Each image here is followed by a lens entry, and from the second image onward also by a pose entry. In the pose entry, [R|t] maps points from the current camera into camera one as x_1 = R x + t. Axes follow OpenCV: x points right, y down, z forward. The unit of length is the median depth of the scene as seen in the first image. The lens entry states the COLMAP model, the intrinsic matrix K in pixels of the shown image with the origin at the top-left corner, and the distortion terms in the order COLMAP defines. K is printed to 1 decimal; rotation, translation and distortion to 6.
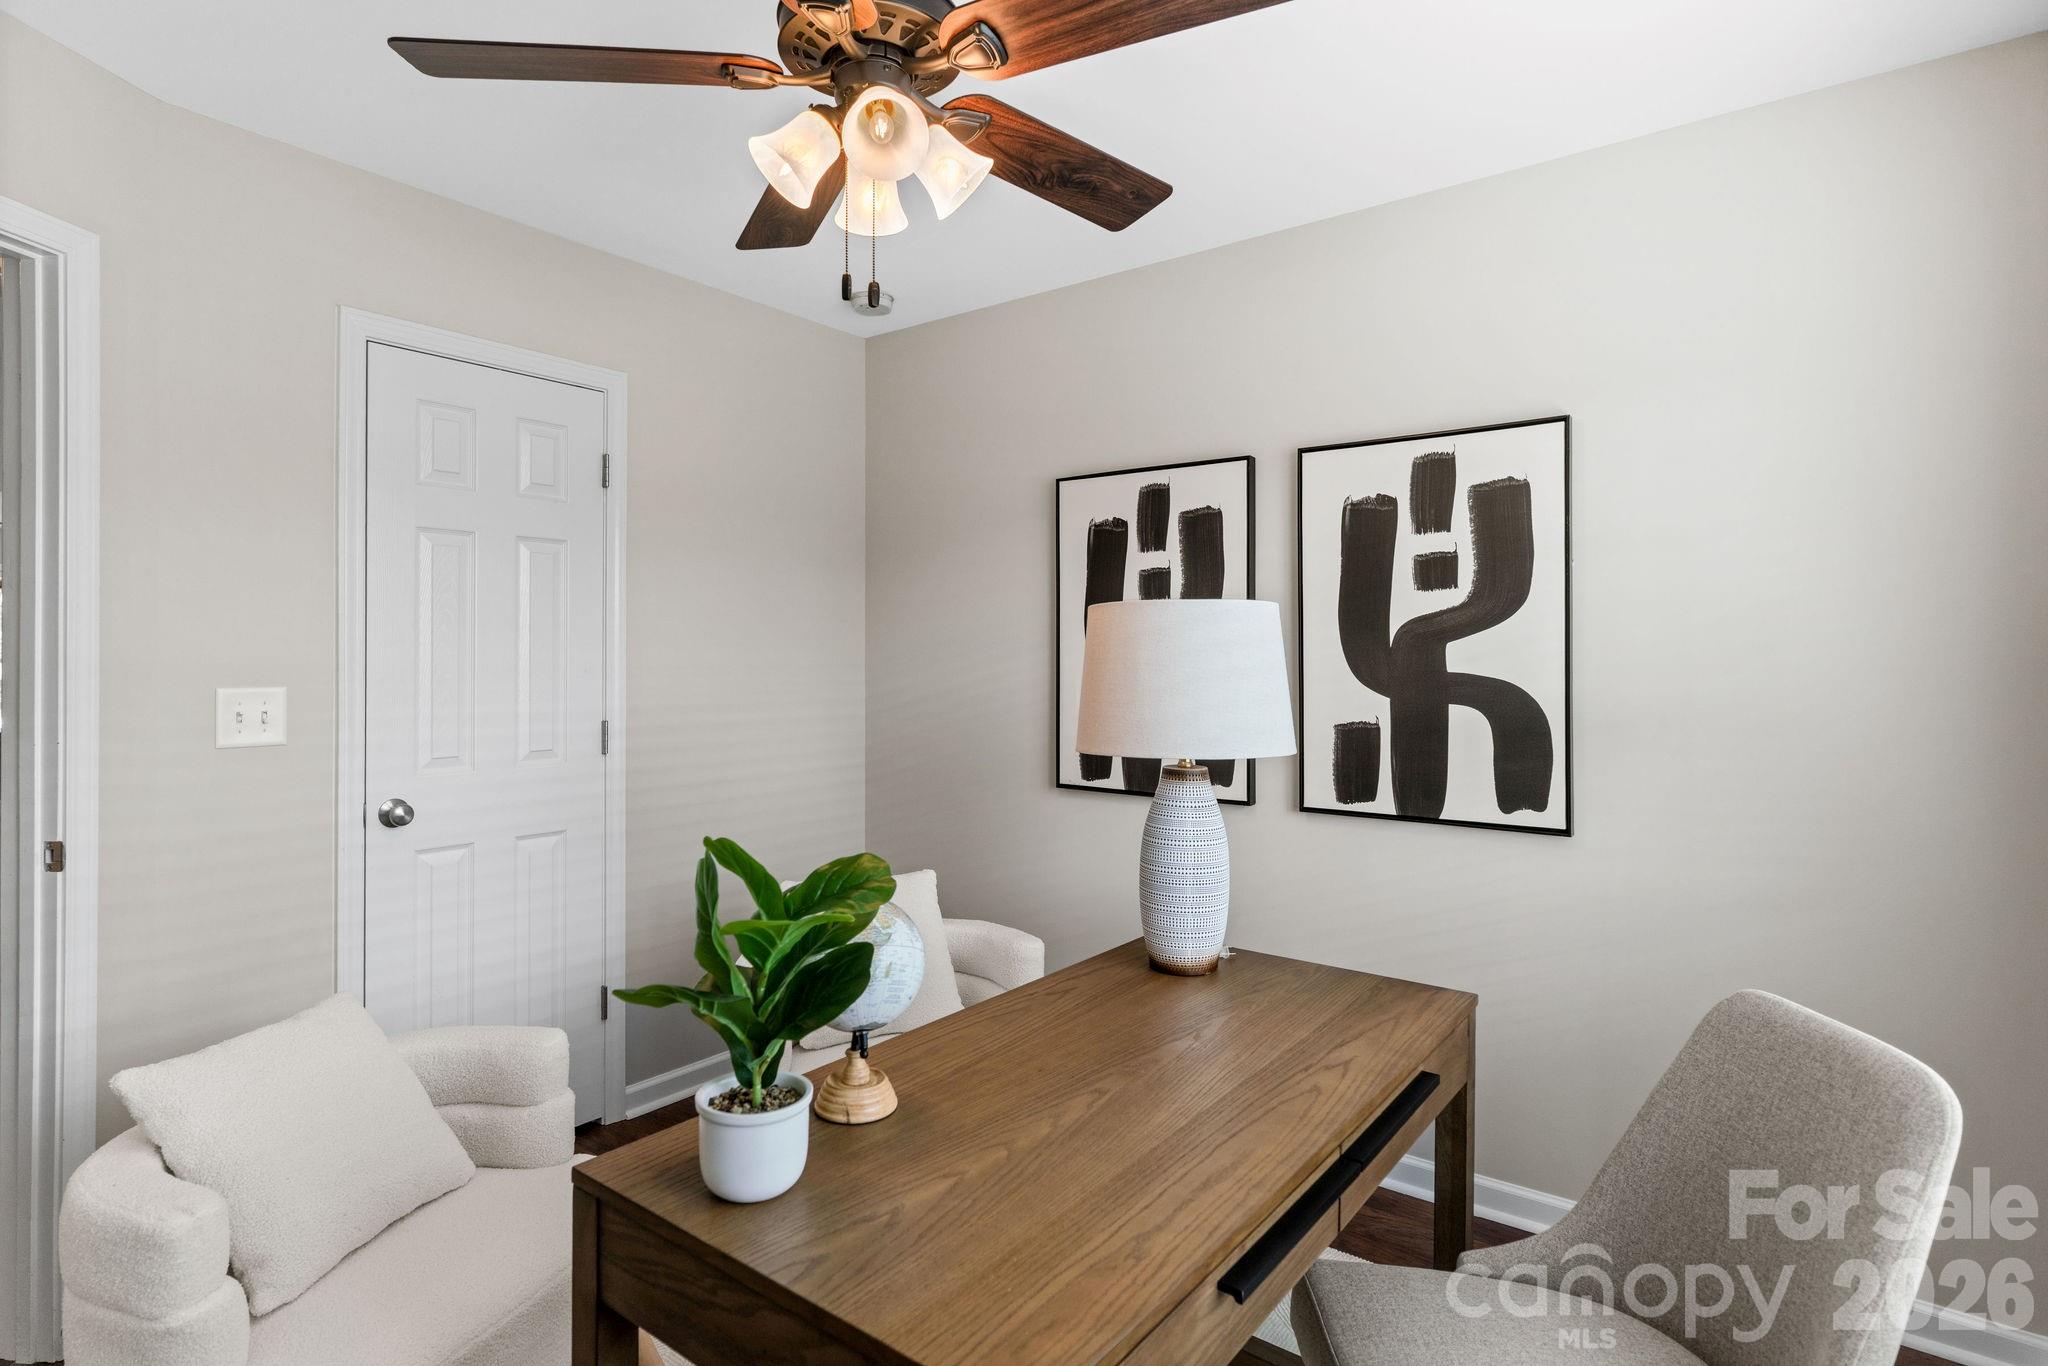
lens RADIAL K [[1062.0, 0, 1006.6], [0, 1062.0, 677.0], [0, 0, 1]] dist [0.002029, 0.001180]
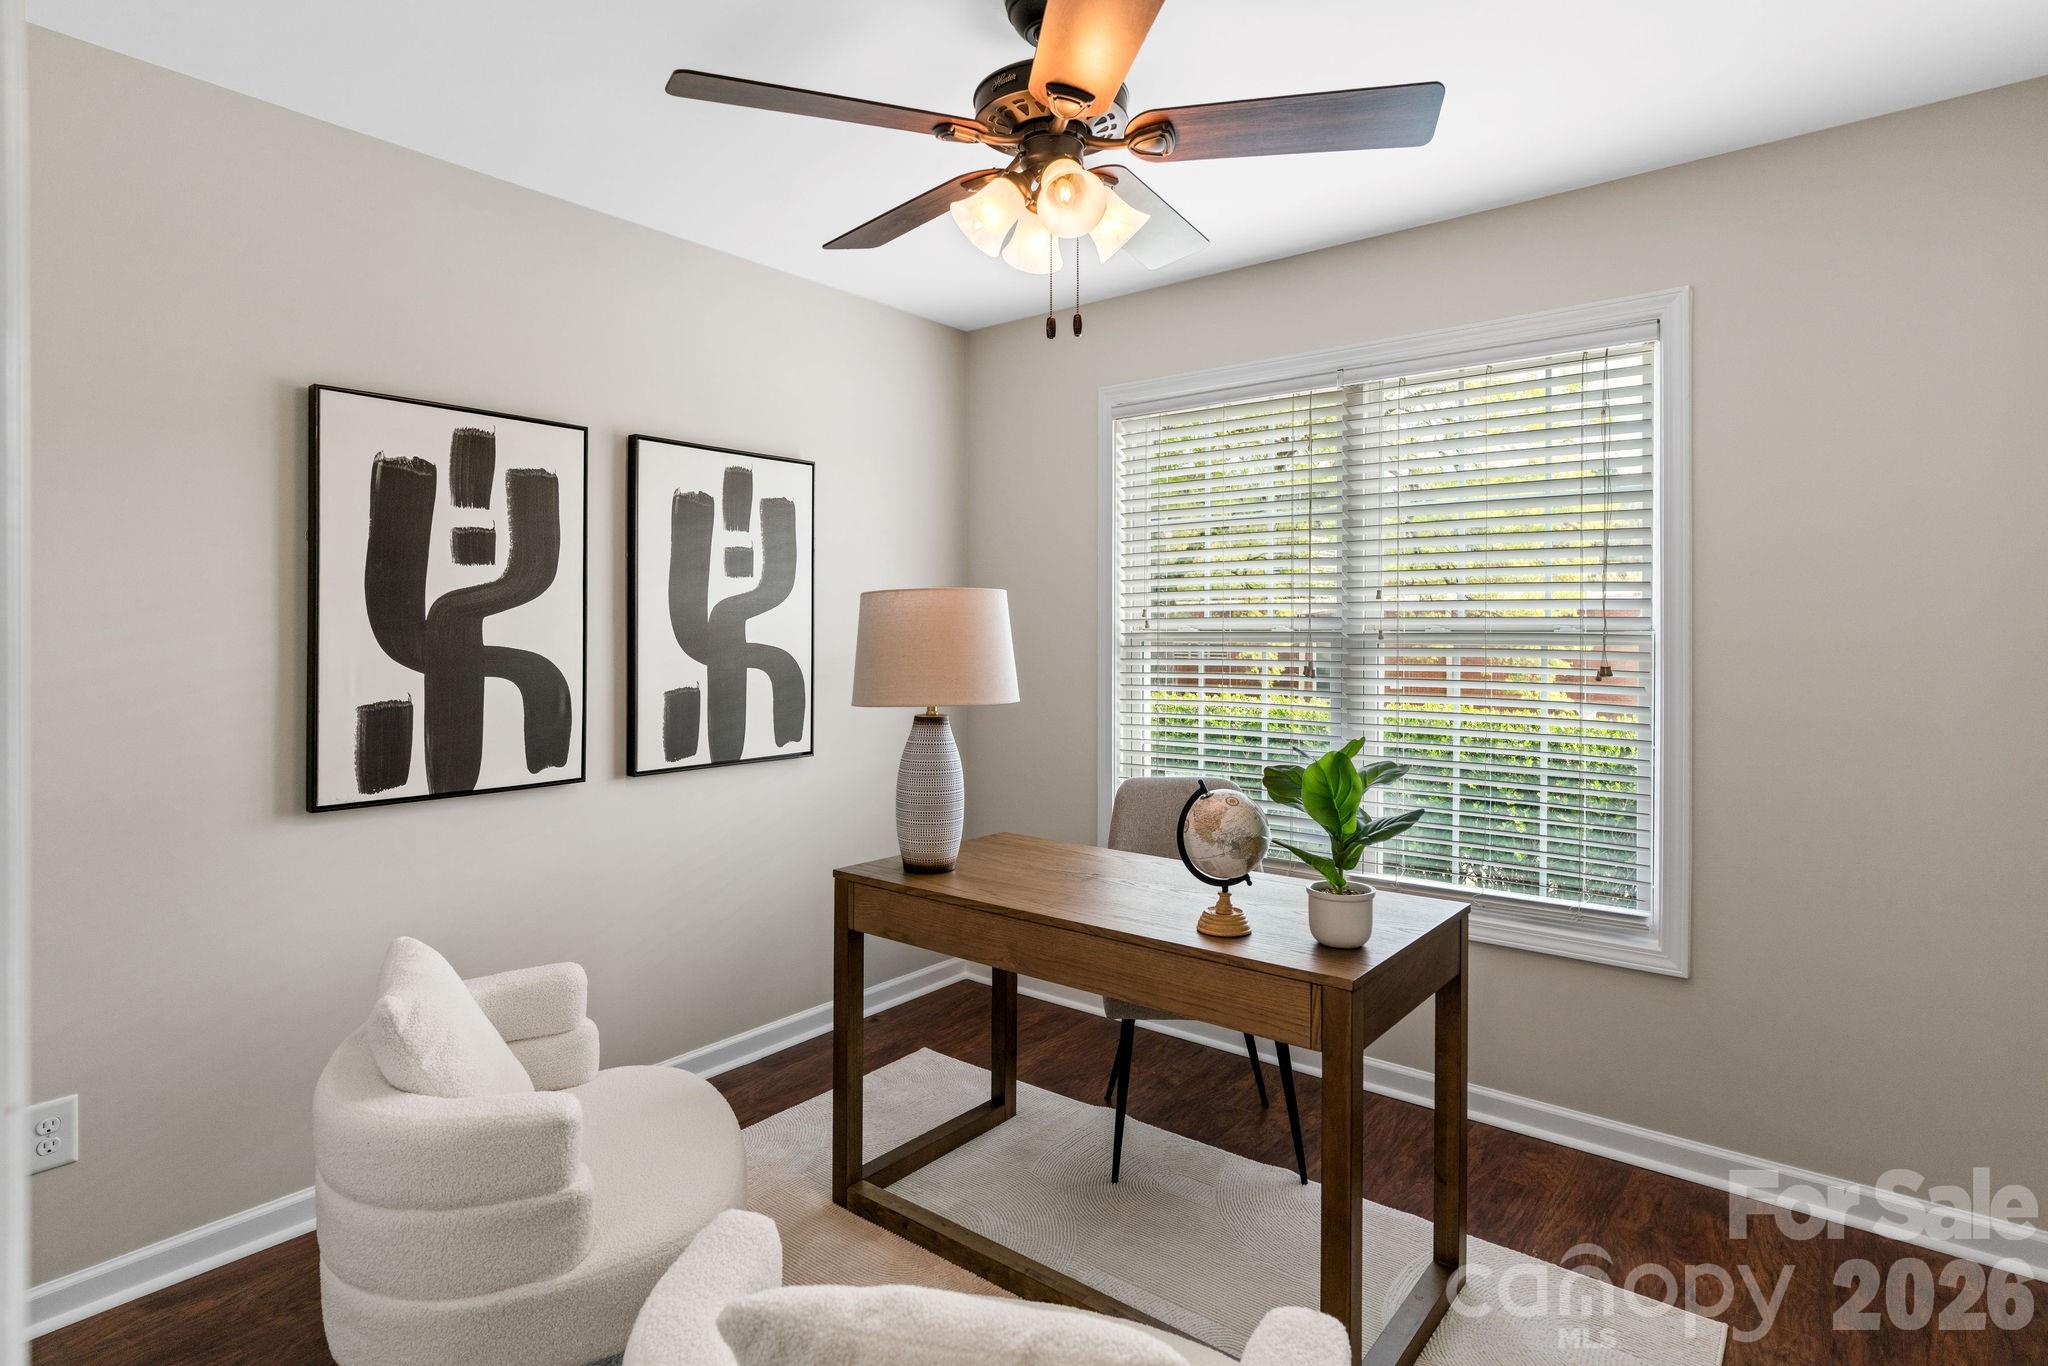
lens RADIAL K [[1062.0, 0, 1006.6], [0, 1062.0, 677.0], [0, 0, 1]] dist [0.002029, 0.001180]
pose [[0.033093, -0.045645, 0.998409, -0.612093], [0.019003, 0.998805, 0.045033, -0.010969], [-0.999272, 0.017483, 0.033921, 0.471241]]
